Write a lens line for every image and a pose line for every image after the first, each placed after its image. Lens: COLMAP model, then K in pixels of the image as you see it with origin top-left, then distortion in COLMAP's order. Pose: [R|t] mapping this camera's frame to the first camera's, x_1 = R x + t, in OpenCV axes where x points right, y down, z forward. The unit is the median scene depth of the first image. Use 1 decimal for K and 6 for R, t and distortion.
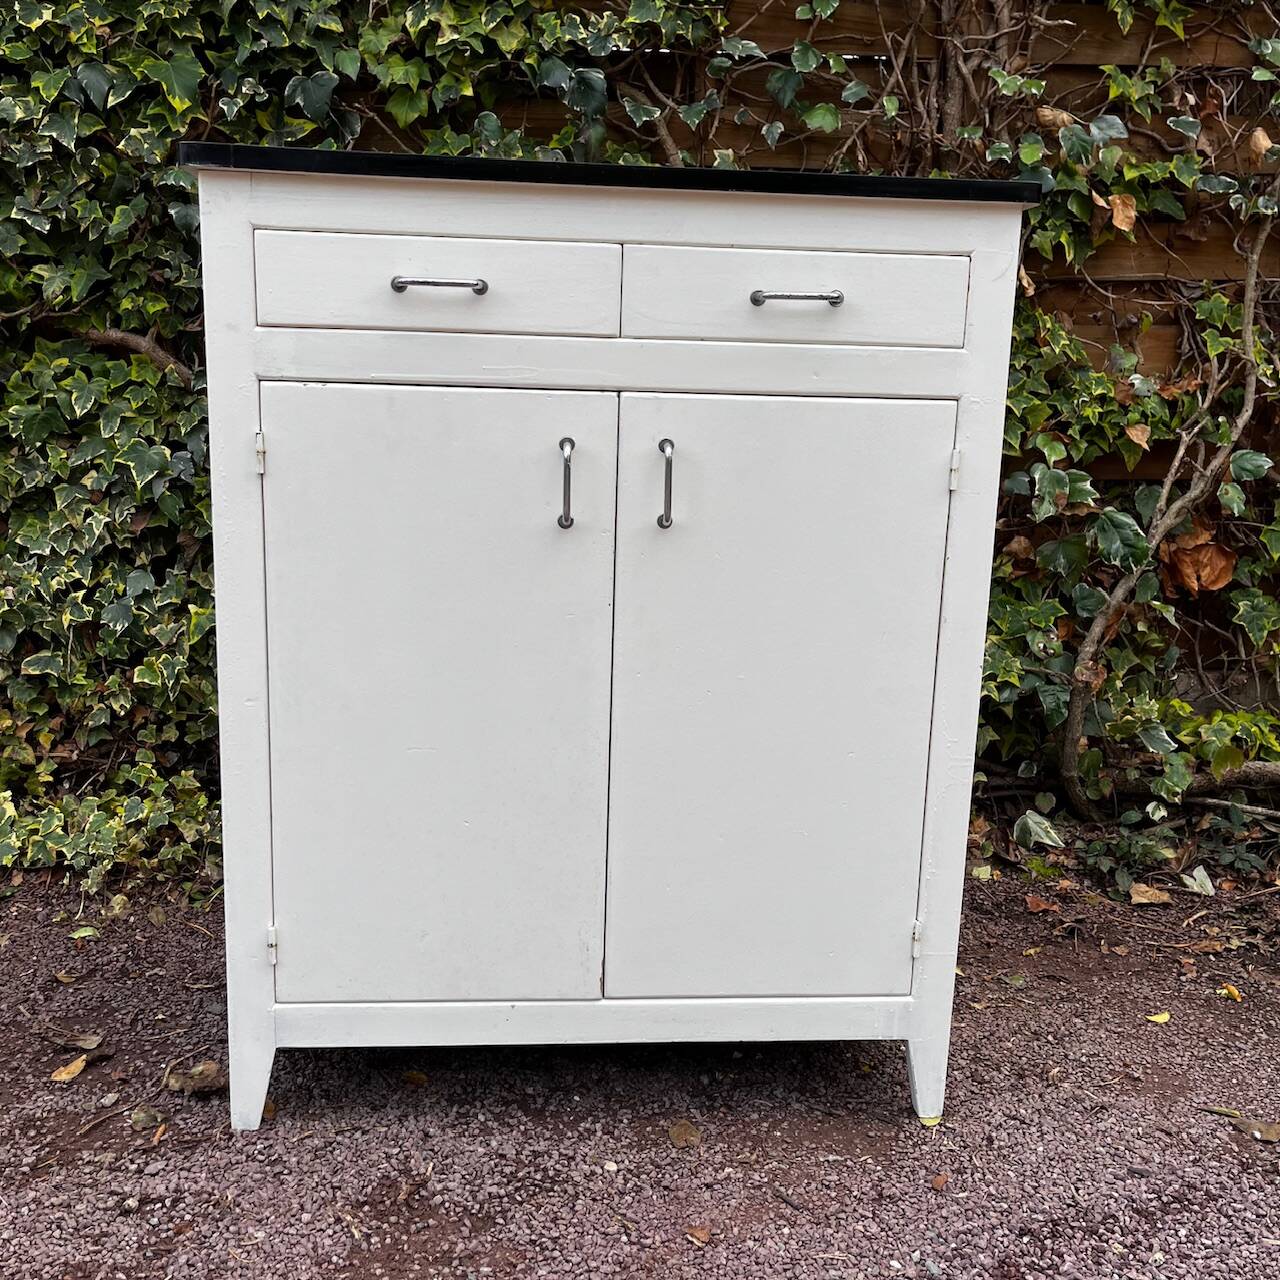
lens RADIAL K [[1313.3, 0, 628.7], [0, 1313.3, 649.5], [0, 0, 1]] dist [0.027243, 0.000000]
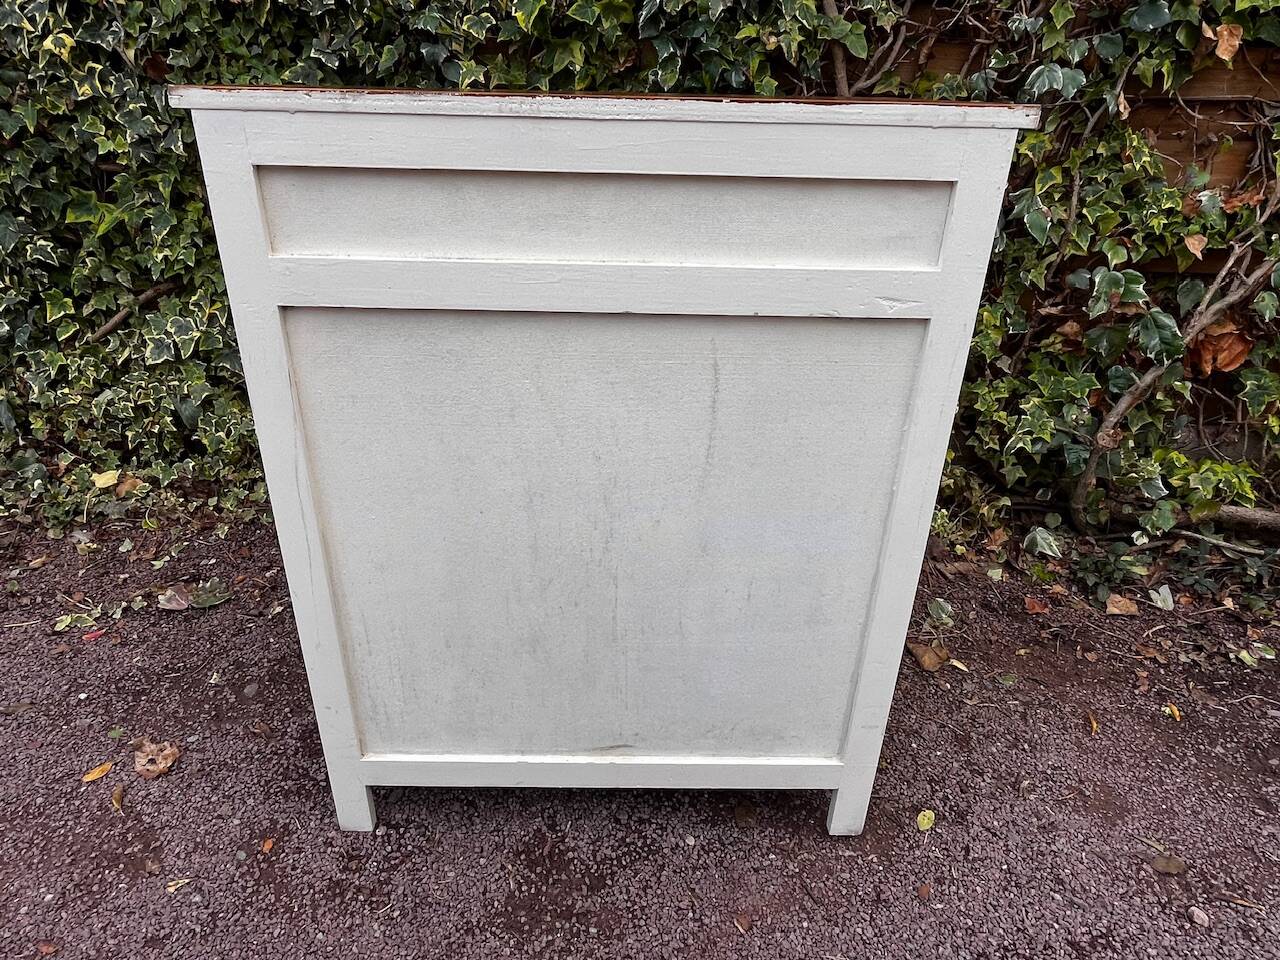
lens RADIAL K [[787.7, 0, 631.7], [0, 787.7, 478.5], [0, 0, 1]] dist [-0.006533, 0.003238]
pose [[0.982853, 0.091221, -0.160244, 0.021450], [-0.041517, 0.956218, 0.289697, -0.200262], [0.179654, -0.278077, 0.943609, 0.237284]]
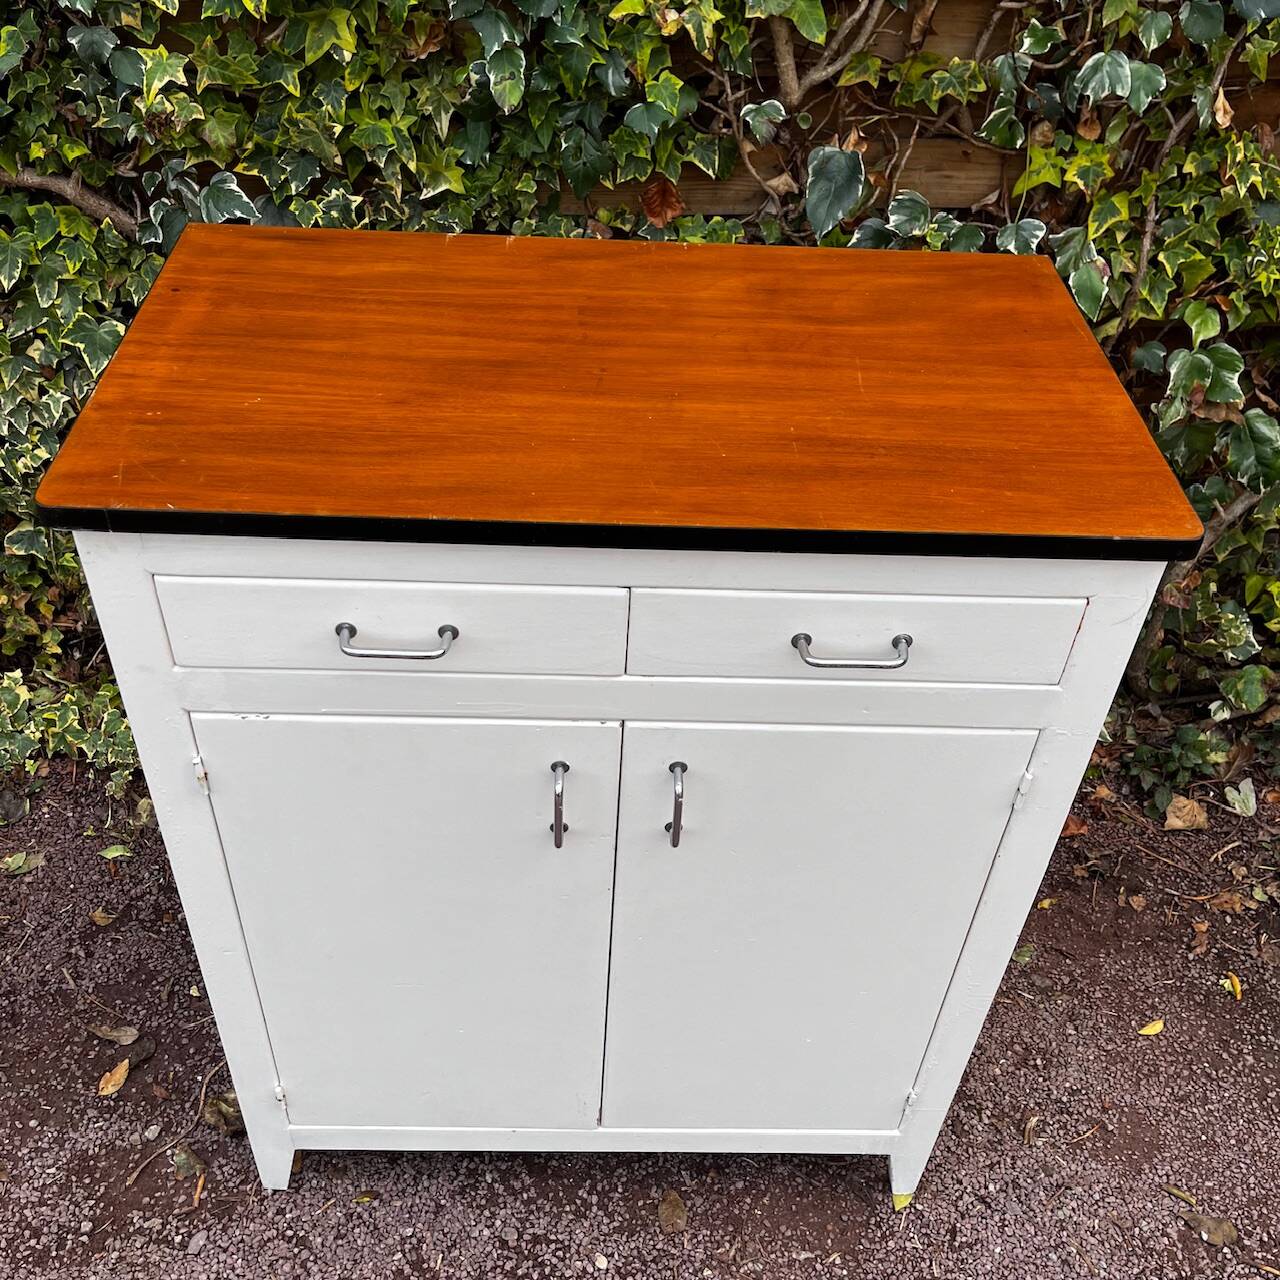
lens RADIAL K [[1313.3, 0, 629.8], [0, 1313.3, 654.7], [0, 0, 1]] dist [0.027243, 0.000000]
pose [[0.997641, 0.056172, -0.039460, 0.021385], [-0.028942, 0.865425, 0.500201, -0.512093], [0.062247, -0.497879, 0.865010, 0.247556]]
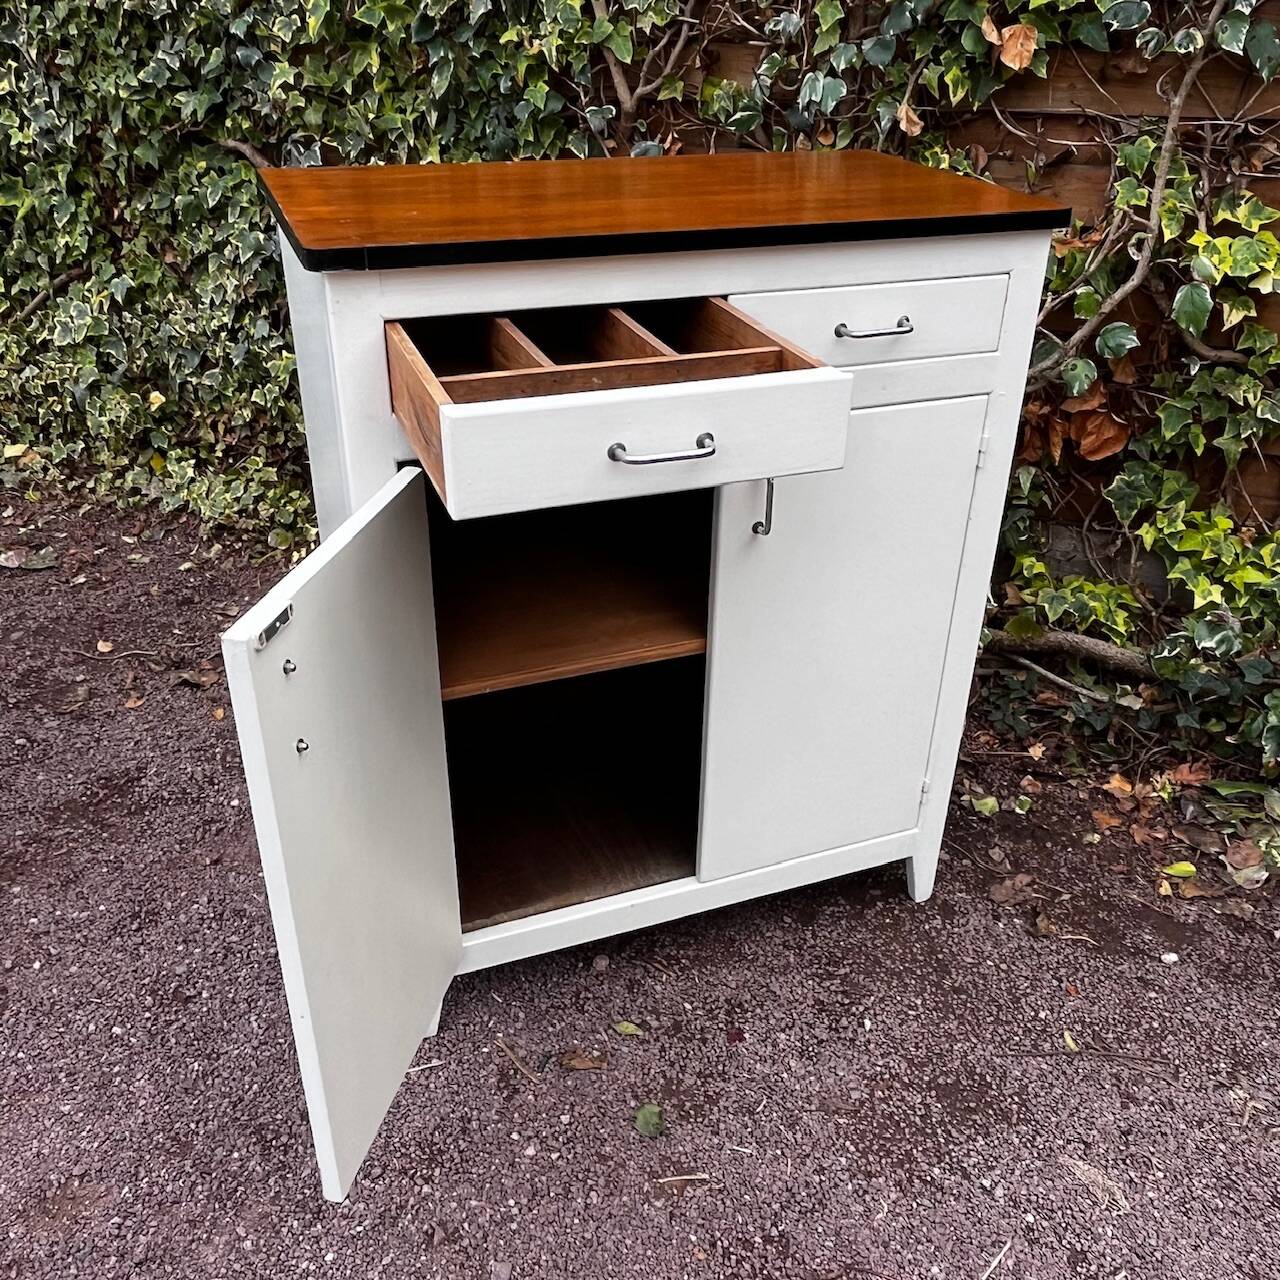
lens RADIAL K [[1194.1, 0, 660.4], [0, 1194.1, 645.7], [0, 0, 1]] dist [-0.005422, 0.000000]
pose [[0.851634, 0.249302, -0.461050, 0.882974], [-0.085344, 0.933856, 0.347316, -0.281758], [0.517141, -0.256439, 0.816581, 0.112326]]
